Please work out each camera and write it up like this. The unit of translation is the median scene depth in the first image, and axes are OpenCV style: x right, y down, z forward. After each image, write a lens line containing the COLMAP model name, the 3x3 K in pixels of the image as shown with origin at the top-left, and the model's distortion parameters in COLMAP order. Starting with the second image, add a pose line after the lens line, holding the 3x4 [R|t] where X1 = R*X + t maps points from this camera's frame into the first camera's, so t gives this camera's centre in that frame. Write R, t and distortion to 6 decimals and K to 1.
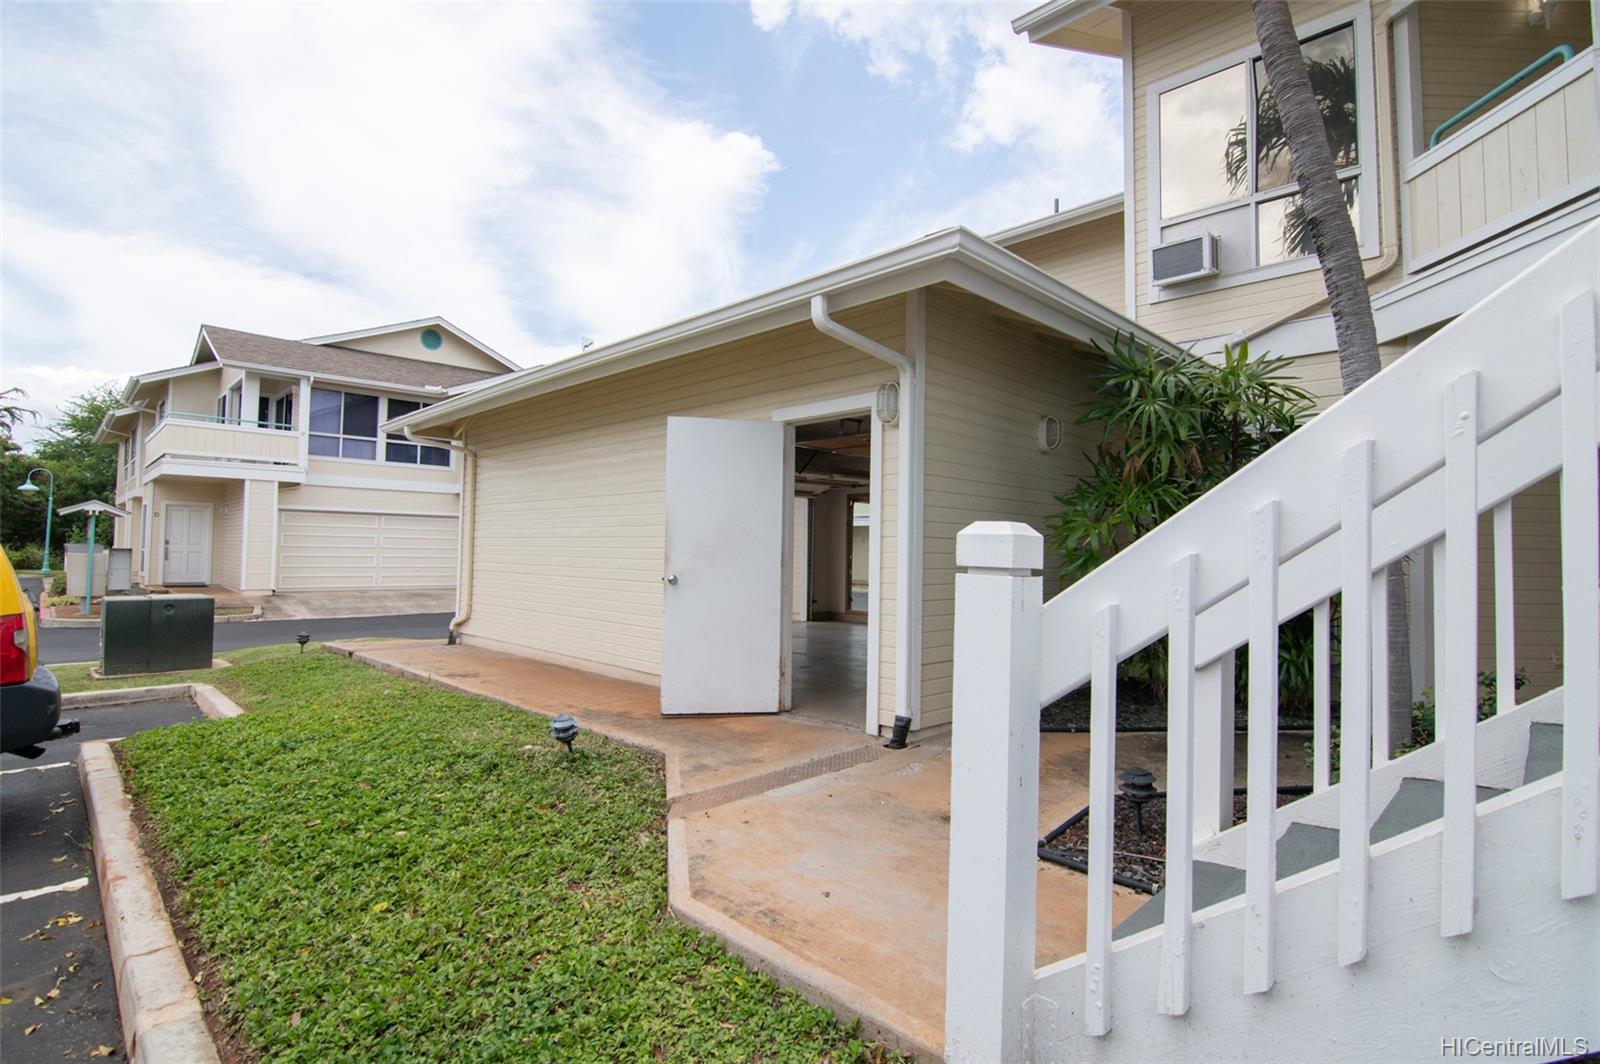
lens RADIAL K [[762.7, 0, 793.9], [0, 762.7, 510.9], [0, 0, 1]] dist [-0.000835, -0.010007]
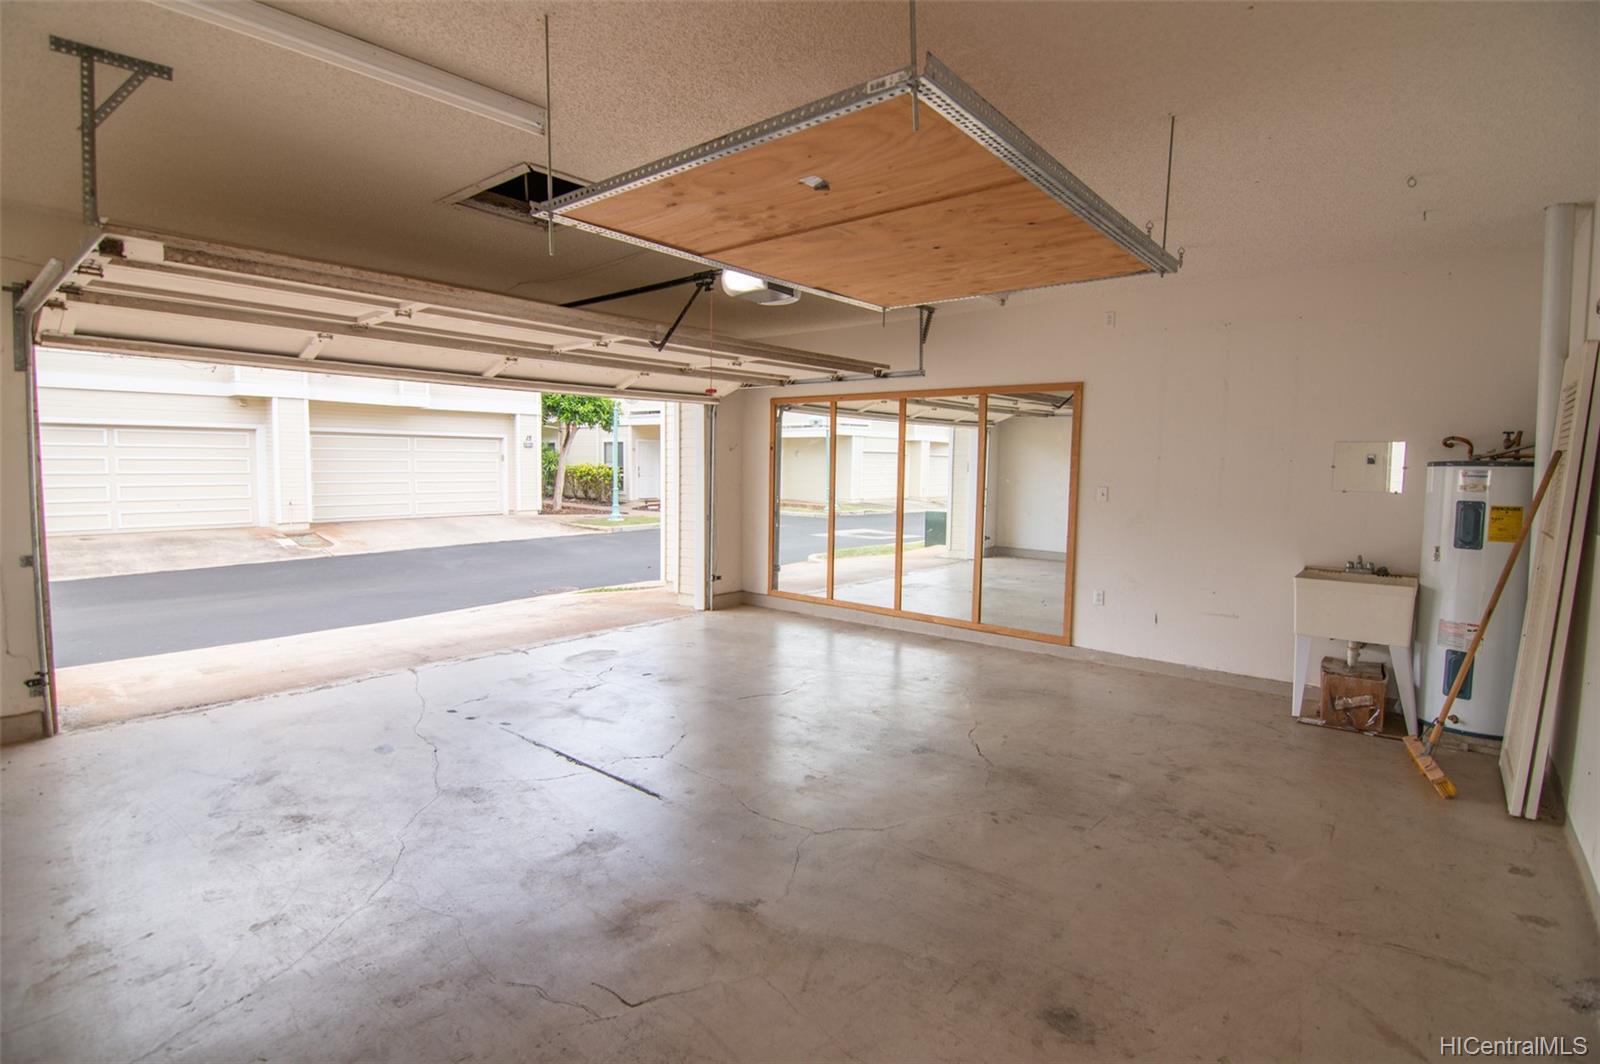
lens RADIAL K [[762.7, 0, 793.9], [0, 762.7, 510.9], [0, 0, 1]] dist [-0.000835, -0.010007]
pose [[0.995788, -0.011418, 0.090976, 0.031802], [0.000088, 0.992336, 0.123572, -0.007183], [-0.091689, -0.123044, 0.988157, 0.383521]]
